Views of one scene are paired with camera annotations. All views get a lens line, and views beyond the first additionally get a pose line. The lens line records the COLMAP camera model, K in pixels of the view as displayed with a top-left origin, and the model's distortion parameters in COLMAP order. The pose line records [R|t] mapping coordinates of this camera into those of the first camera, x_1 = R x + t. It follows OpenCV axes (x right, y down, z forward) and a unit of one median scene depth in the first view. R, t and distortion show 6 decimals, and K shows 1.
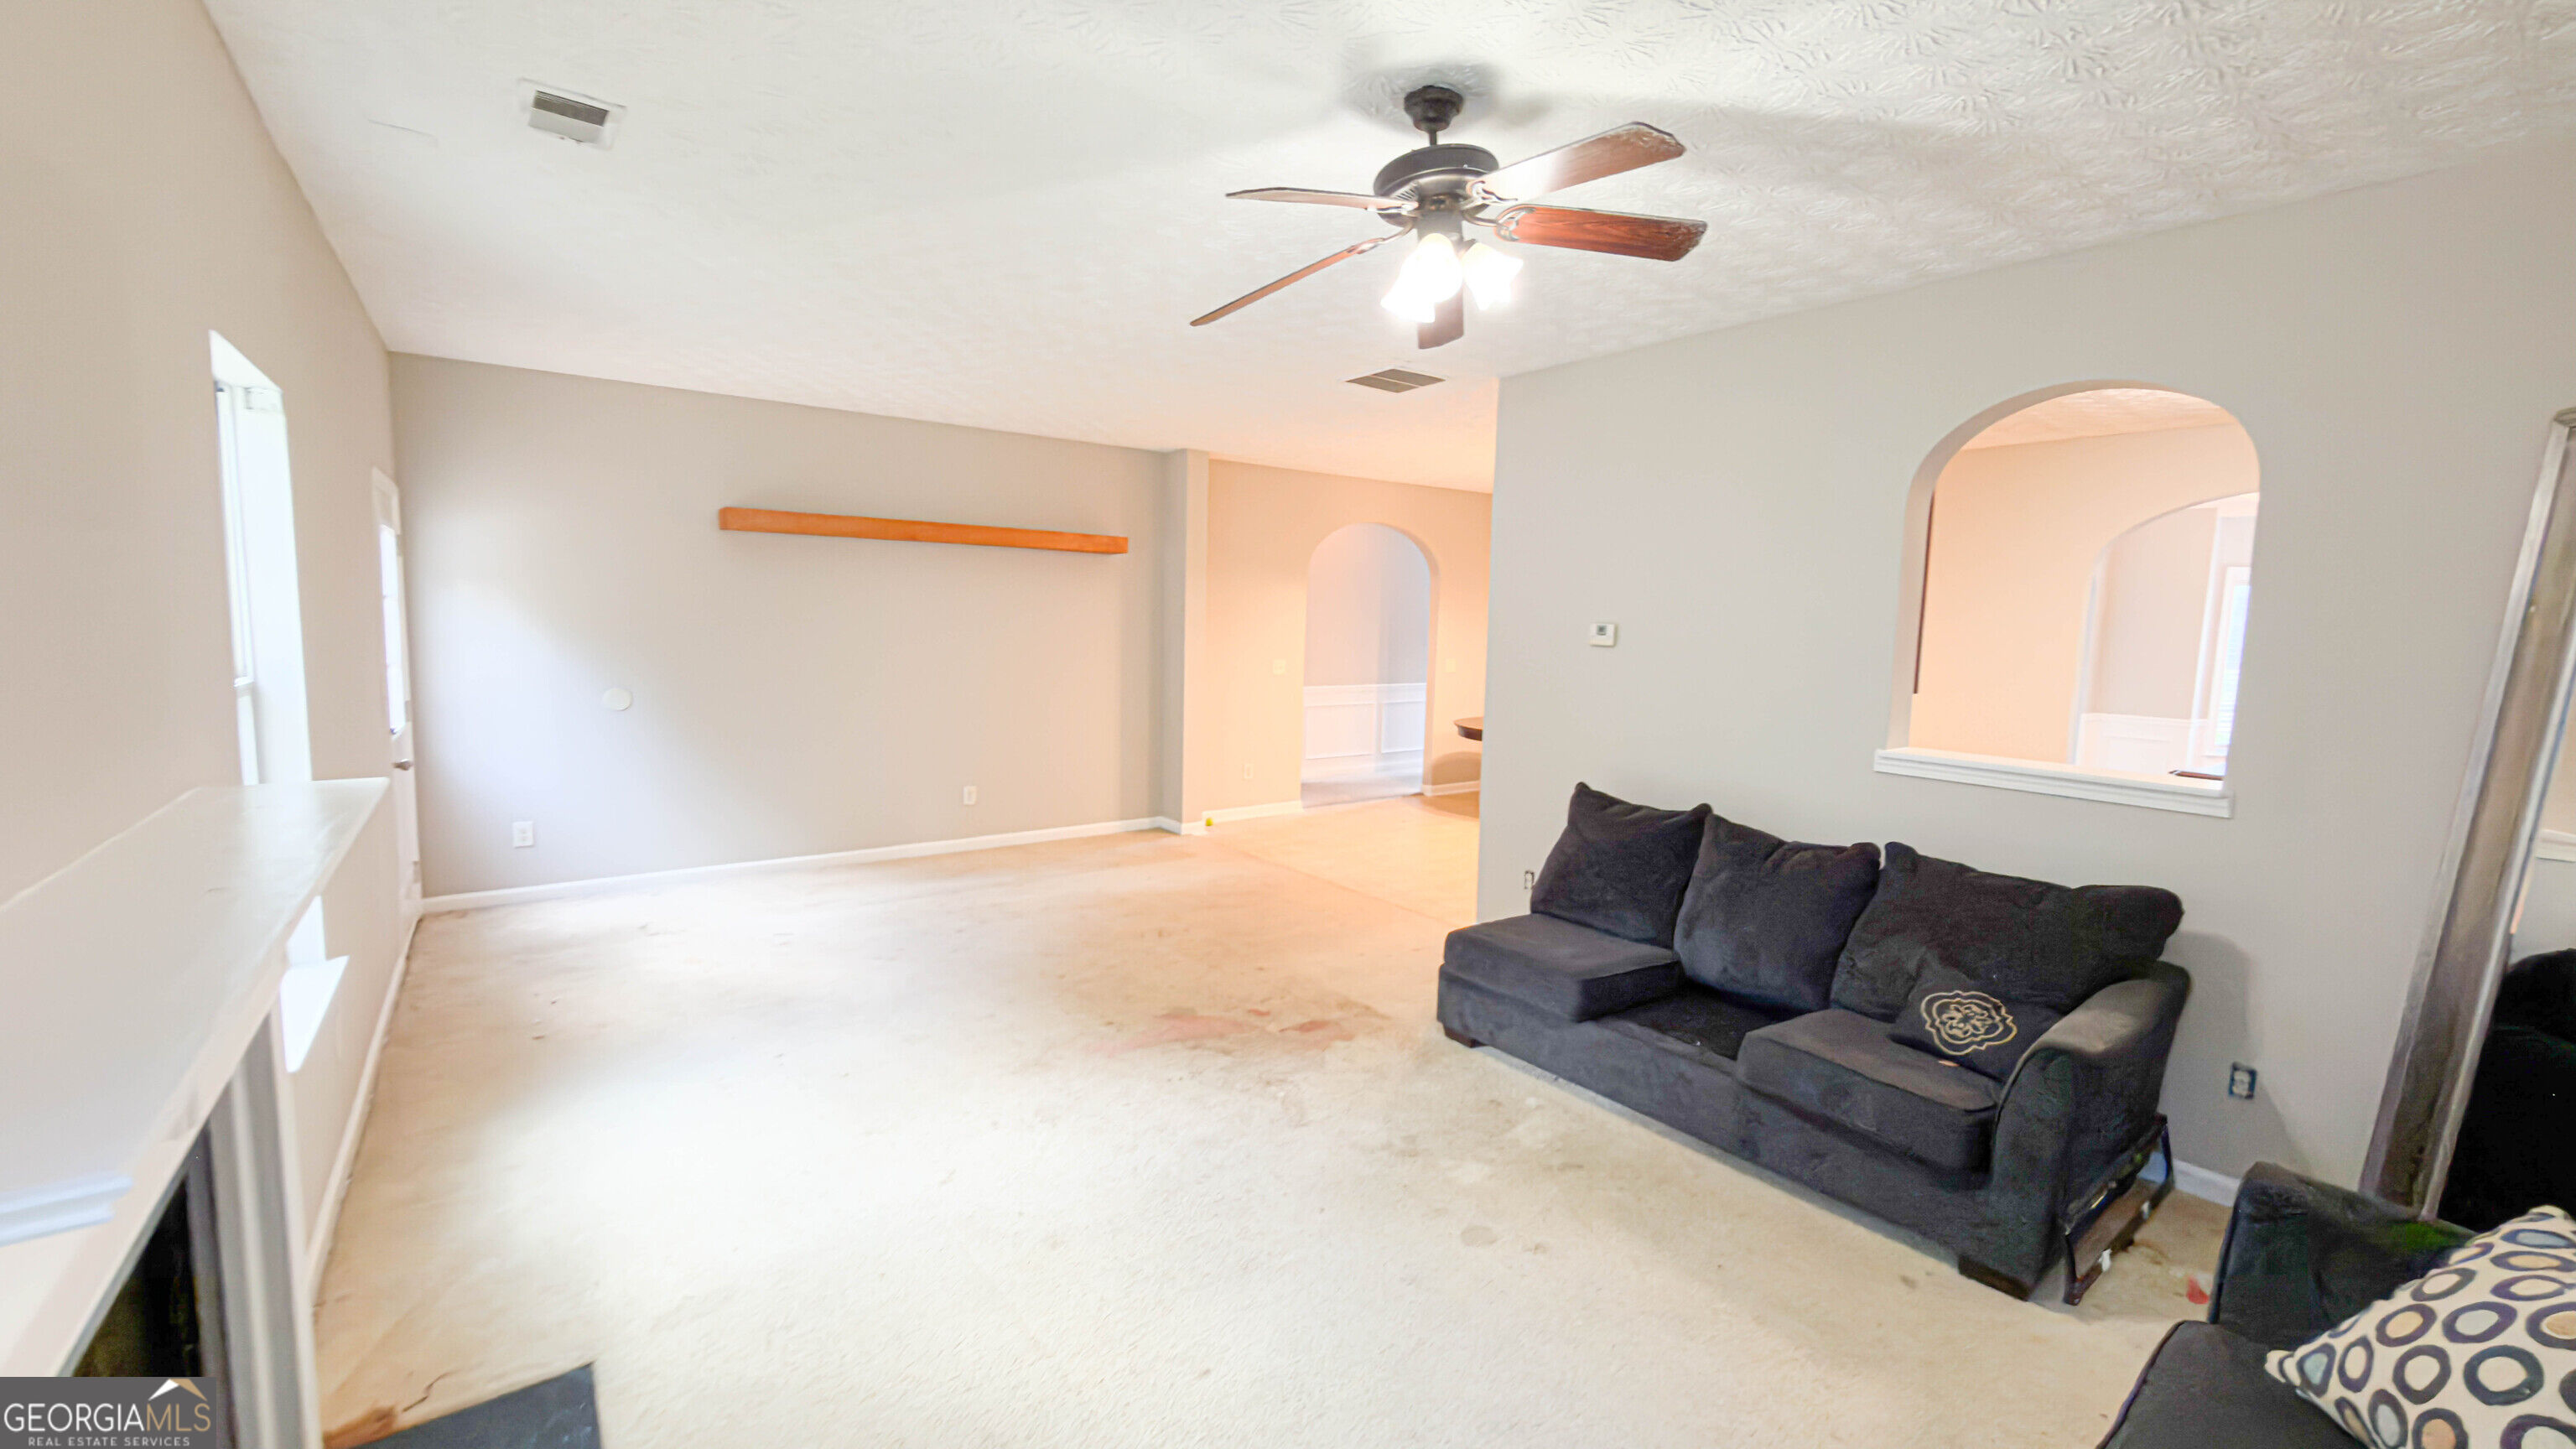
lens RADIAL K [[1027.7, 0, 1284.3], [0, 1027.7, 730.7], [0, 0, 1]] dist [0.001600, 0.000173]
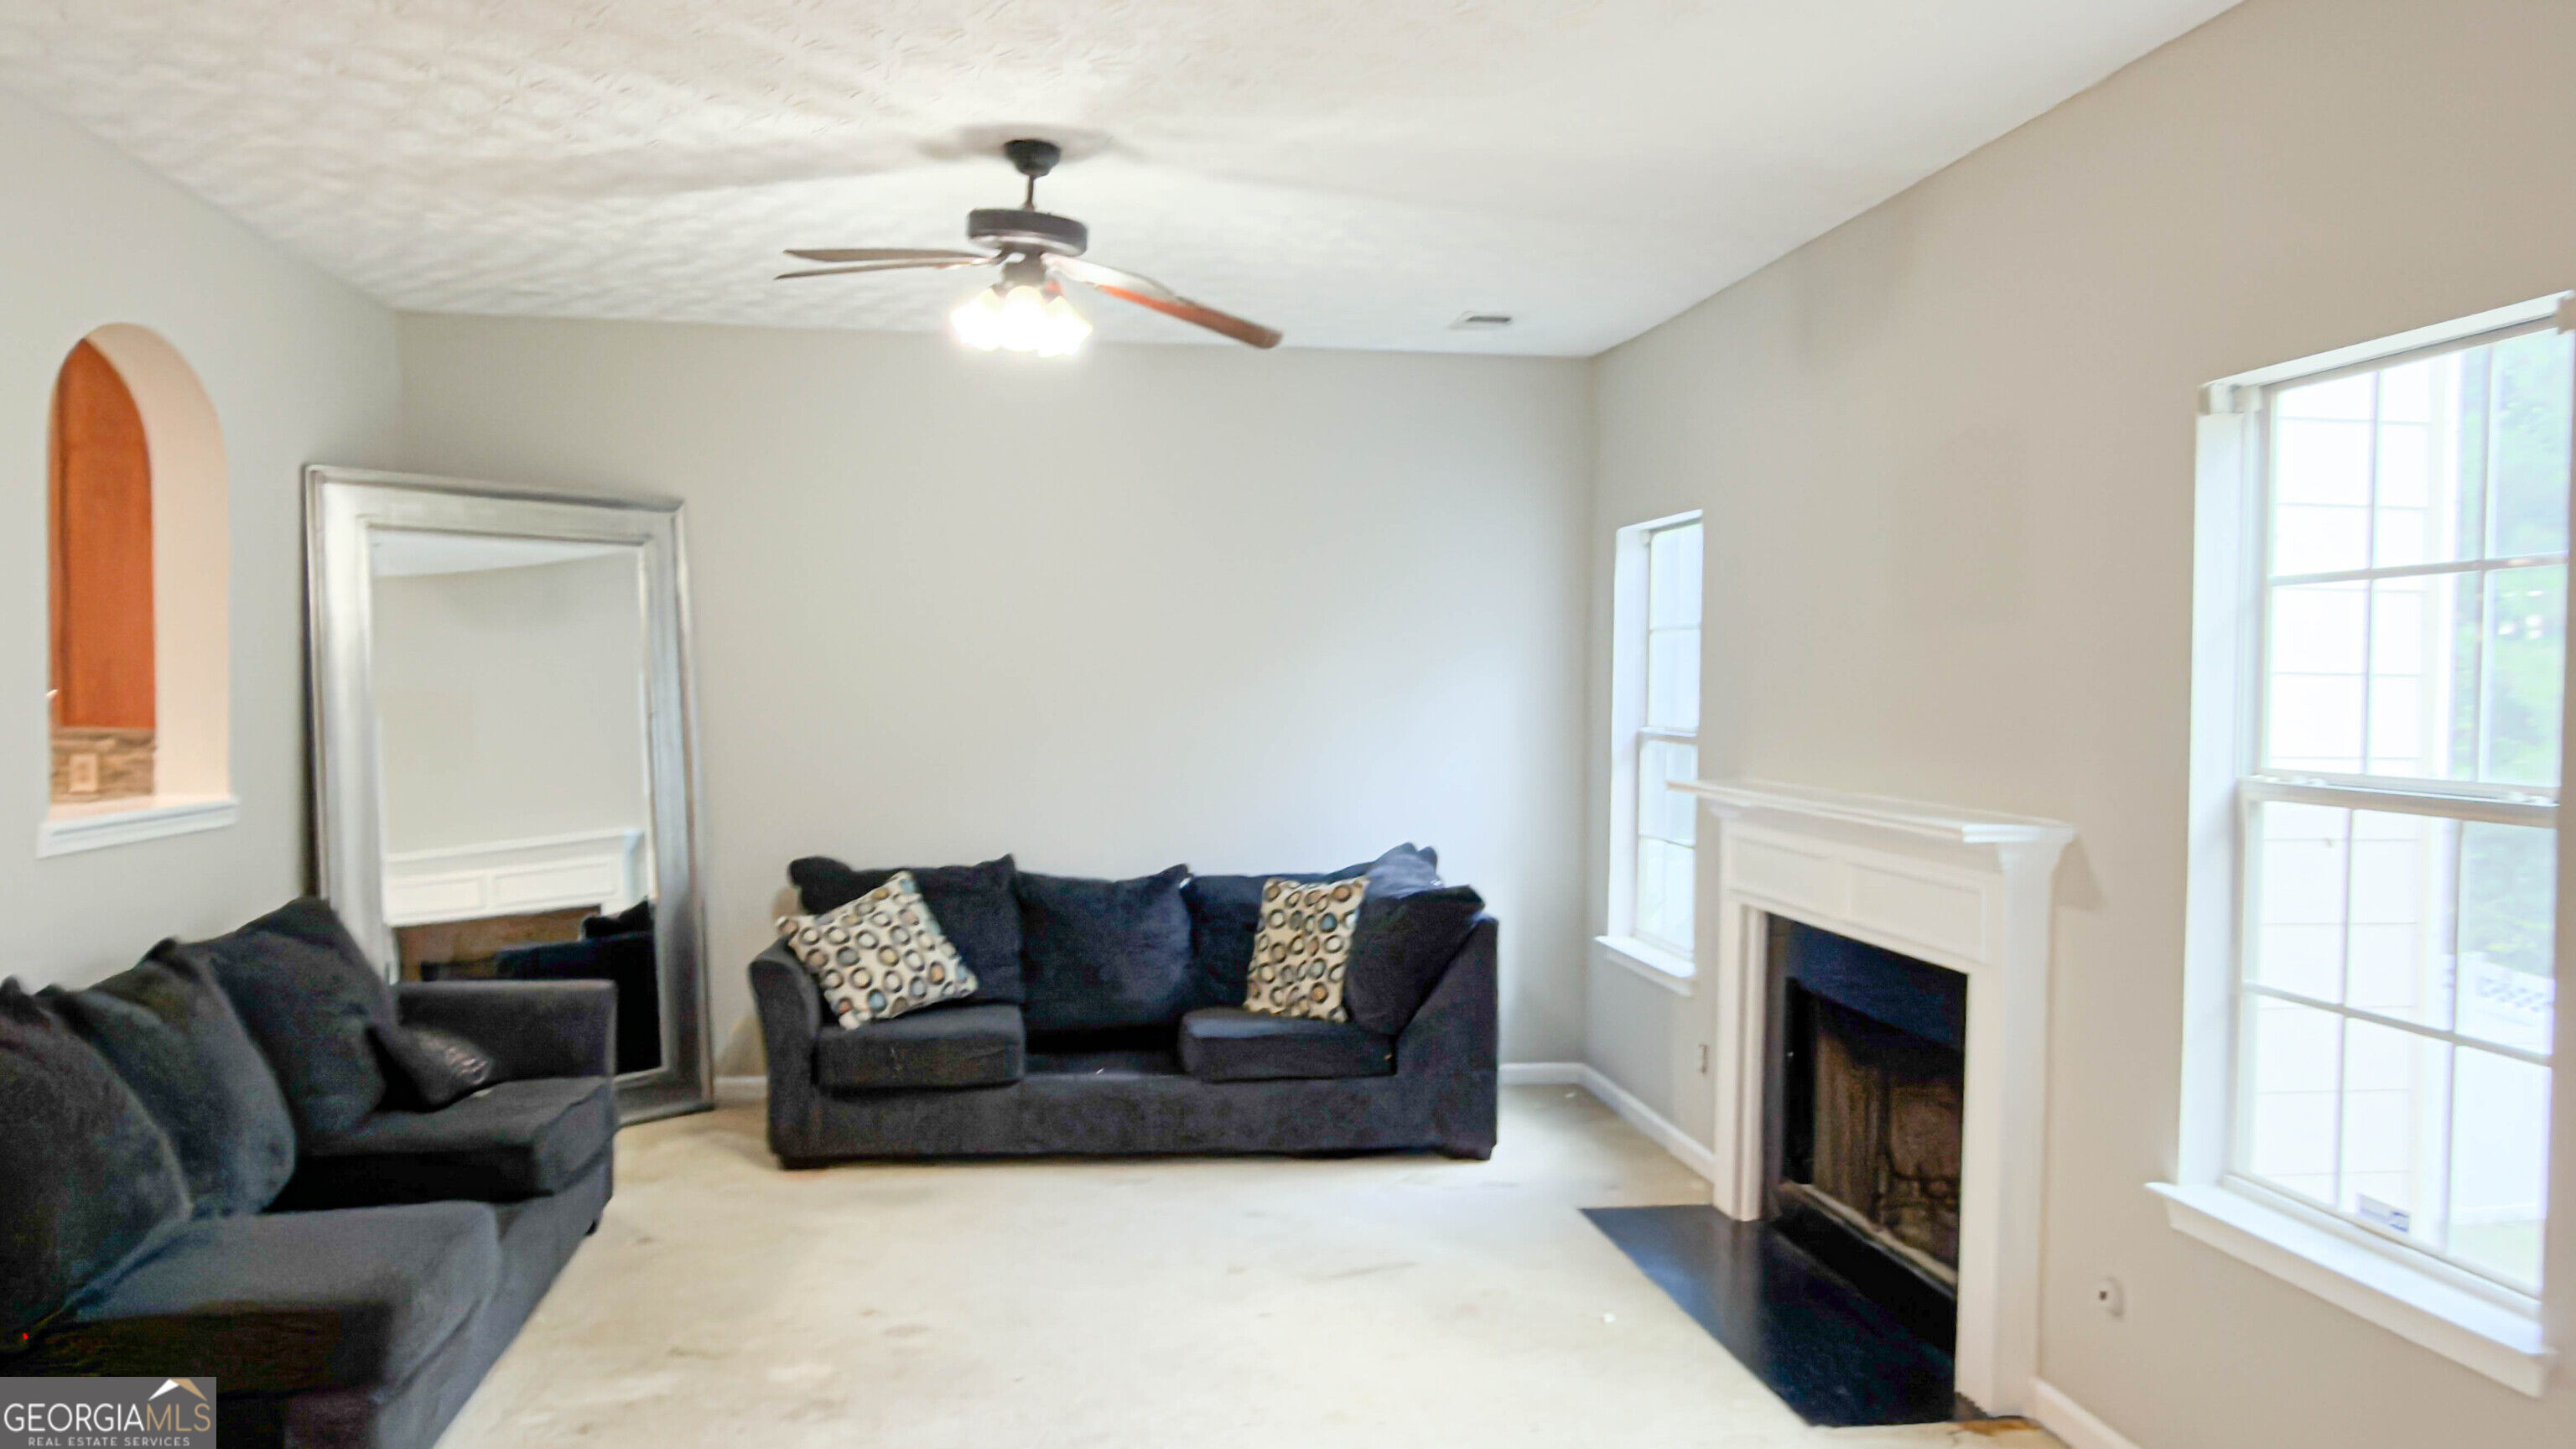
lens RADIAL K [[1750.5, 0, 1287.2], [0, 1750.5, 738.6], [0, 0, 1]] dist [-0.000994, 0.007168]
pose [[-0.880368, -0.050149, 0.471632, -0.363583], [0.019429, 0.989747, 0.141507, -0.103832], [-0.473892, 0.133742, -0.870367, 0.958650]]
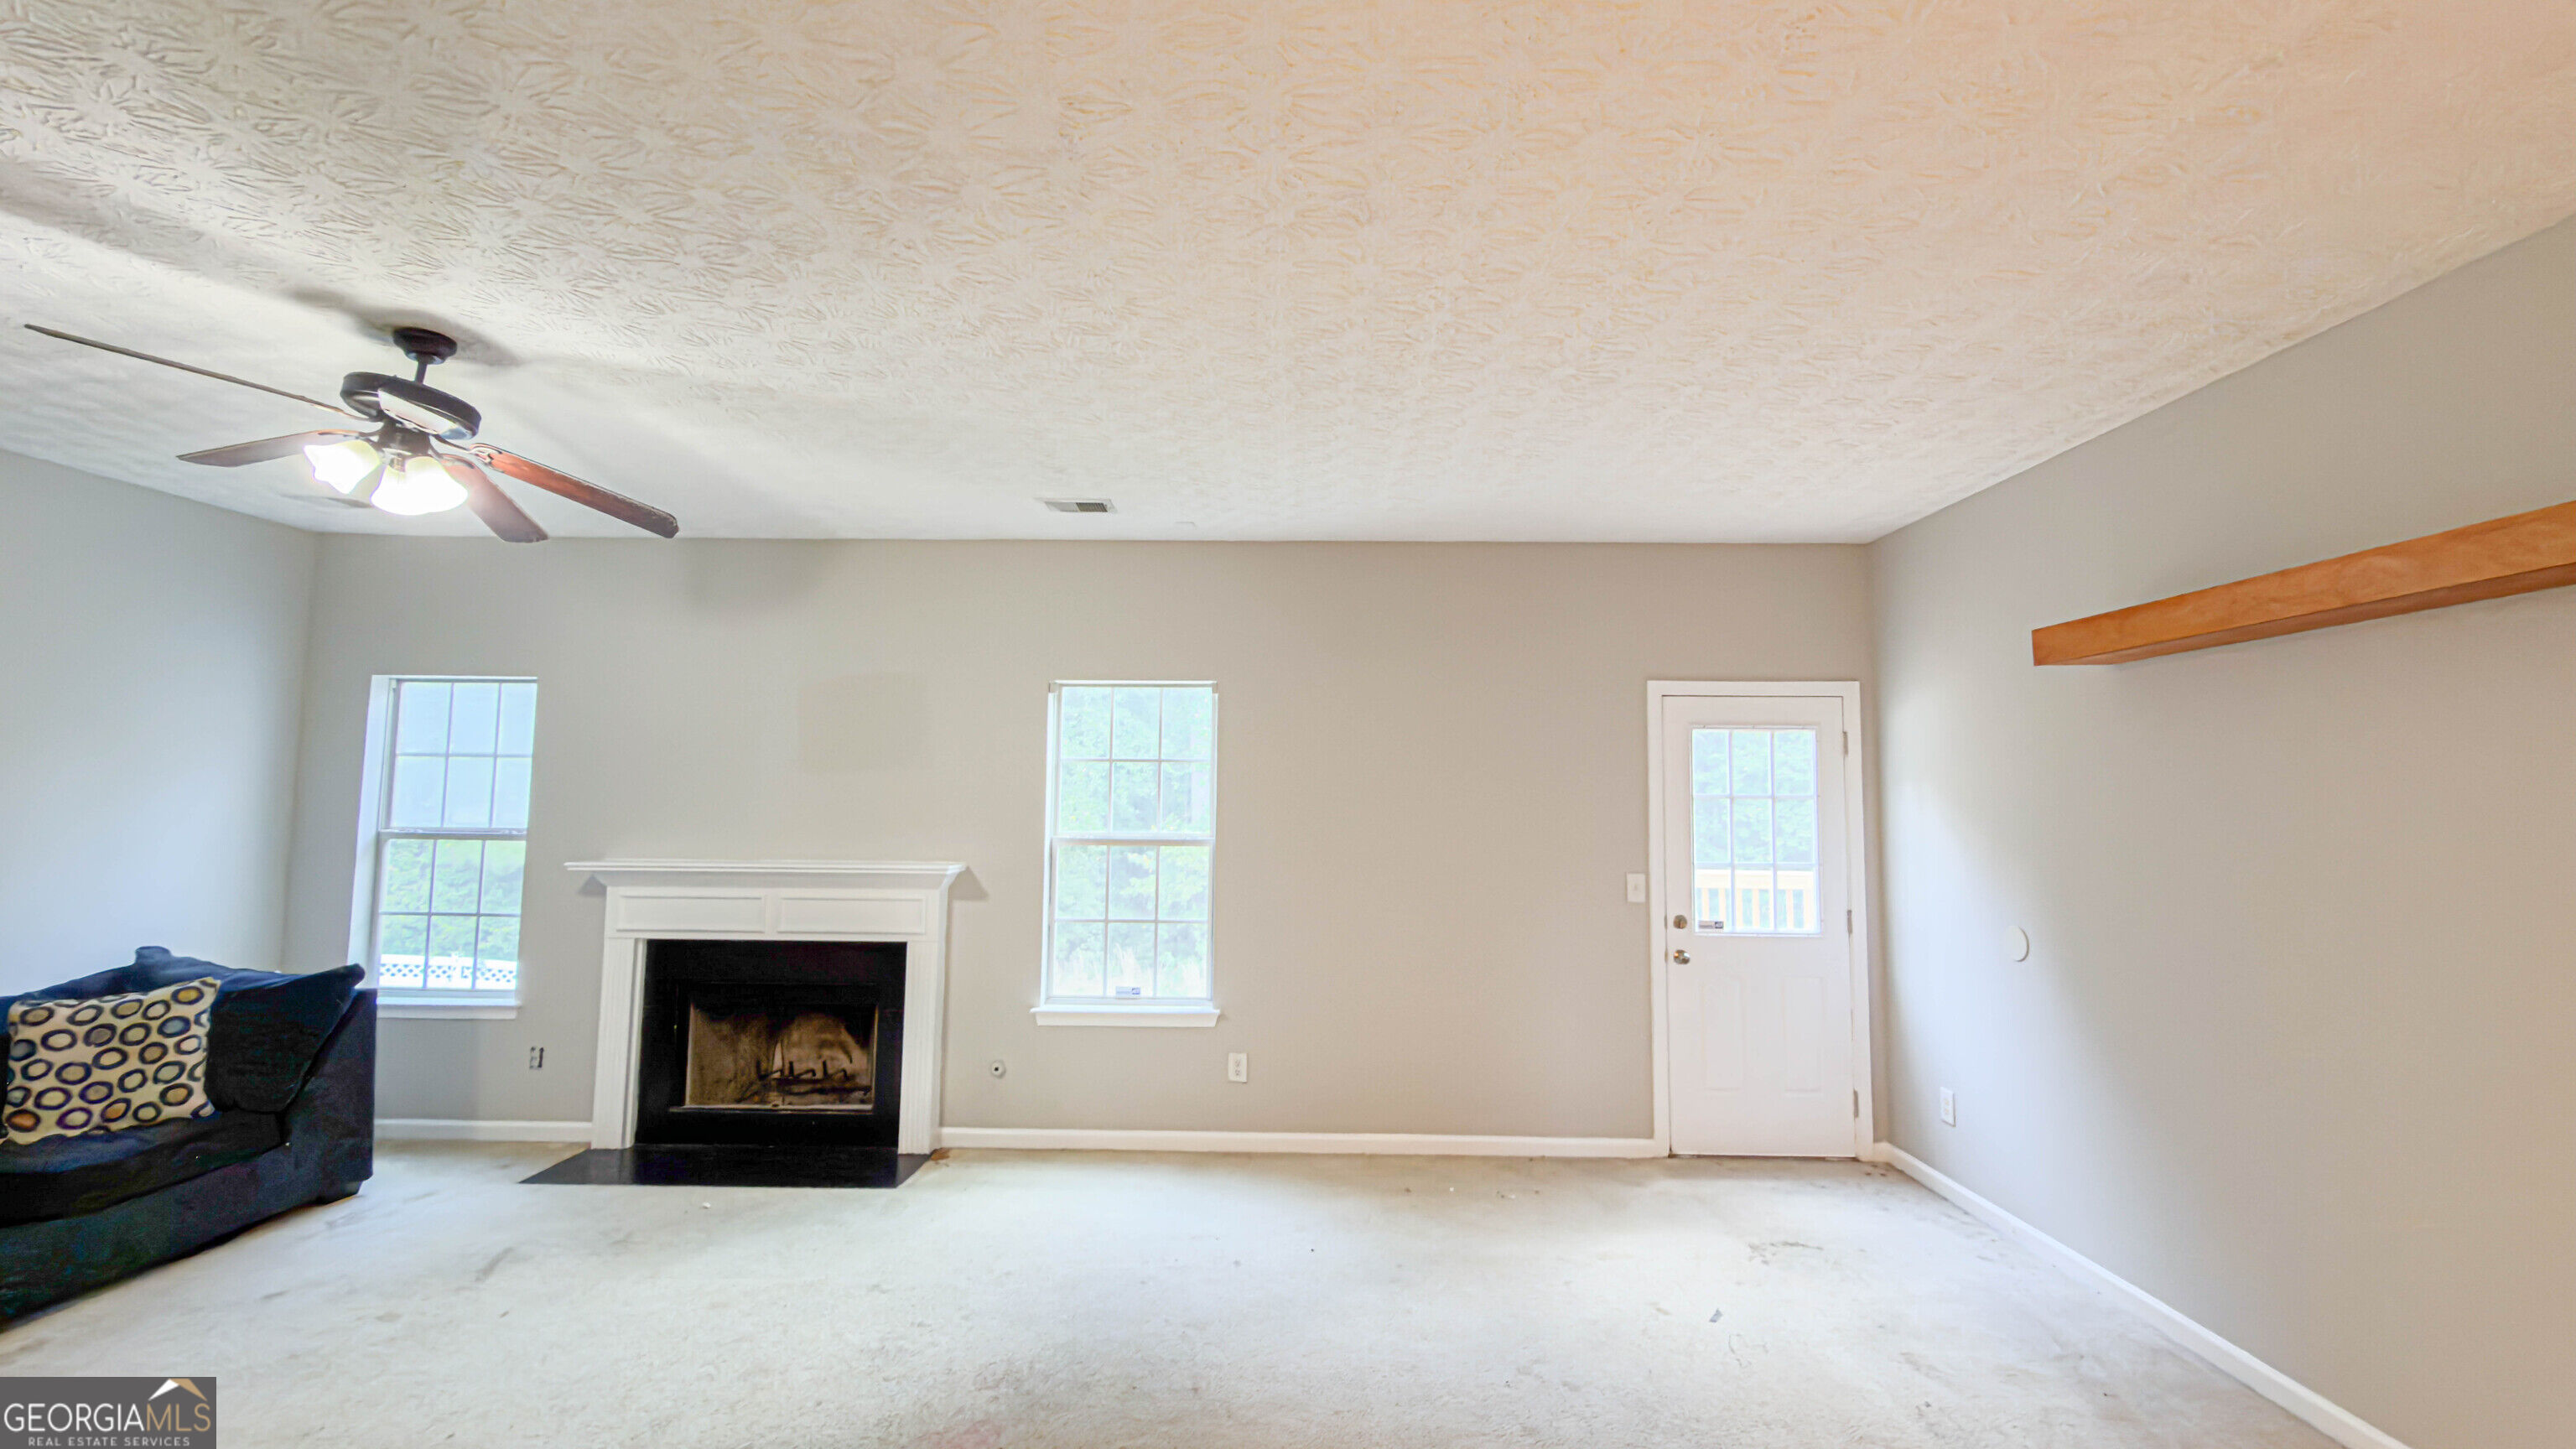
lens RADIAL K [[1027.7, 0, 1284.2], [0, 1027.7, 725.0], [0, 0, 1]] dist [0.001600, 0.000173]
pose [[-0.611289, -0.088718, -0.786419, 0.166151], [-0.112141, 0.993380, -0.024898, -0.096542], [0.783422, 0.072970, -0.617191, 0.979759]]
